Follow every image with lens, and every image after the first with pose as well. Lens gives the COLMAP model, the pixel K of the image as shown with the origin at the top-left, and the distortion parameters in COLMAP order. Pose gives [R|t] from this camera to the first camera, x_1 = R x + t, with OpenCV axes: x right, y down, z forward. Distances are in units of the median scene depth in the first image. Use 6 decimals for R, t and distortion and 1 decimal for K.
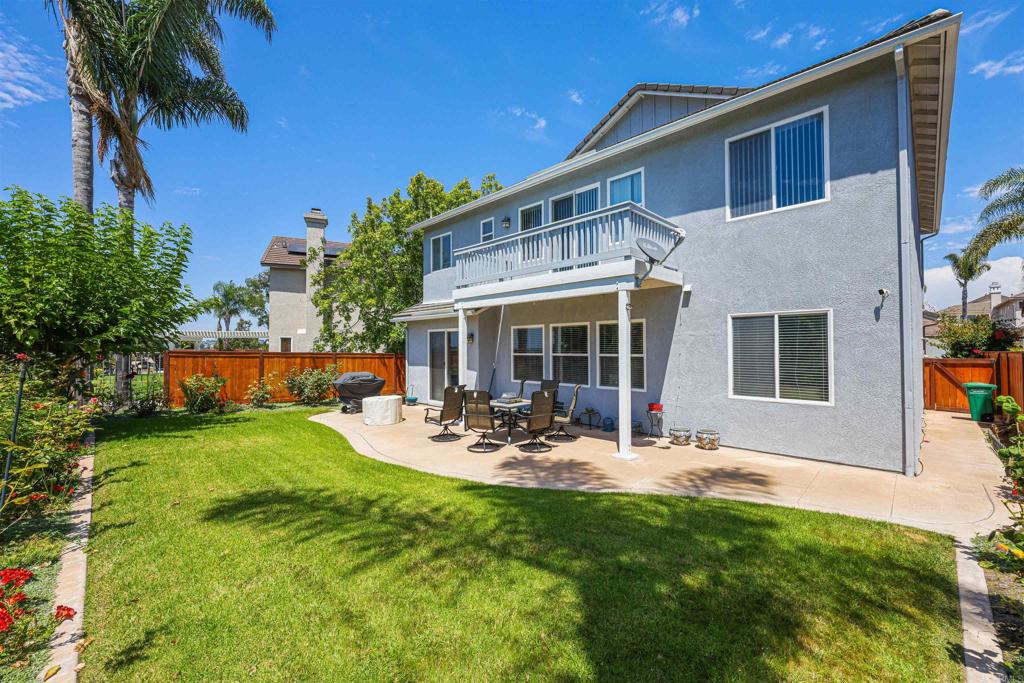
lens RADIAL K [[412.1, 0, 512.0], [0, 412.1, 341.5], [0, 0, 1]] dist [0.000074, -0.000030]
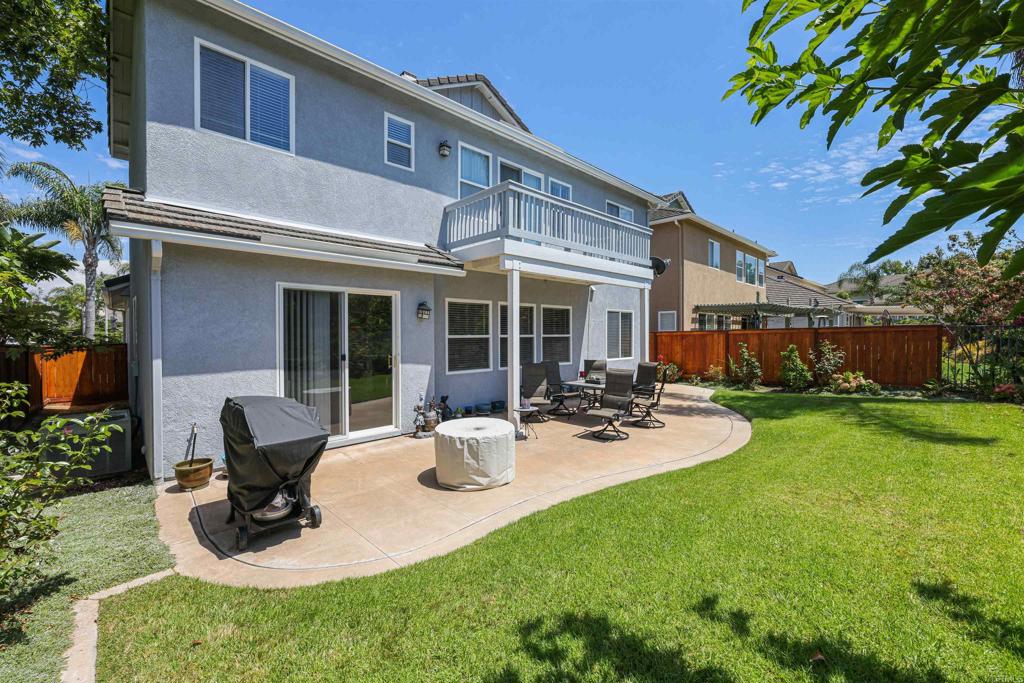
lens RADIAL K [[425.1, 0, 512.0], [0, 425.1, 341.5], [0, 0, 1]] dist [-0.000409, 0.000006]
pose [[0.009886, -0.013879, 0.999855, -0.886351], [-0.011599, 0.999835, 0.013993, 0.032787], [-0.999884, -0.011736, 0.009723, 1.045525]]
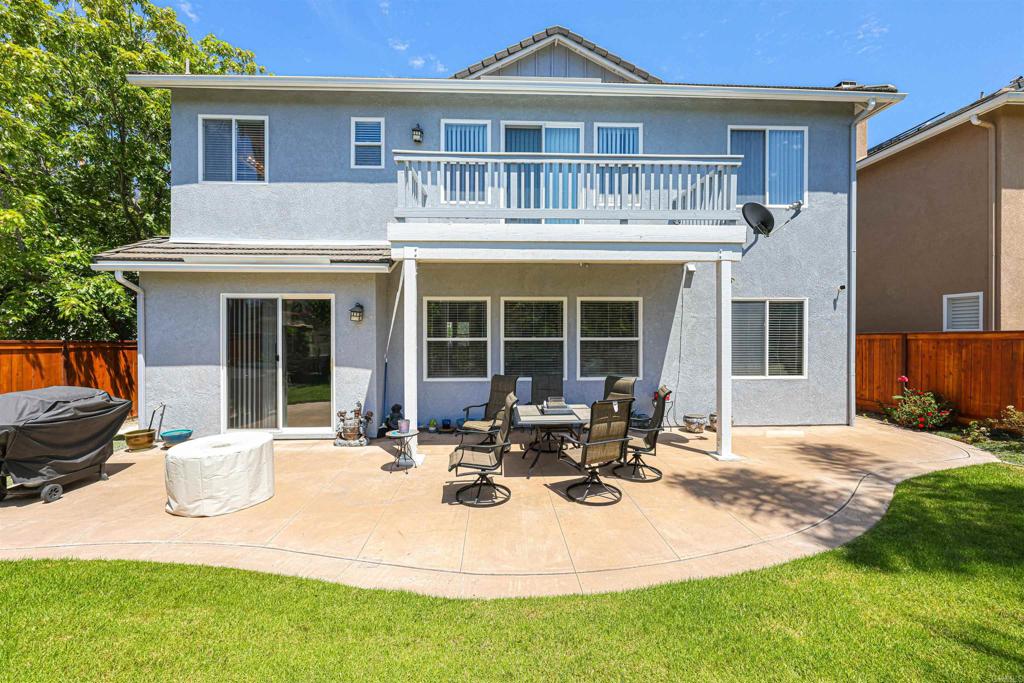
lens RADIAL K [[417.6, 0, 510.5], [0, 417.6, 337.4], [0, 0, 1]] dist [-0.001270, -0.000117]
pose [[0.680115, -0.004721, 0.733090, -0.470021], [-0.013375, 0.999733, 0.018846, 0.015780], [-0.732983, -0.022623, 0.679870, 0.532265]]
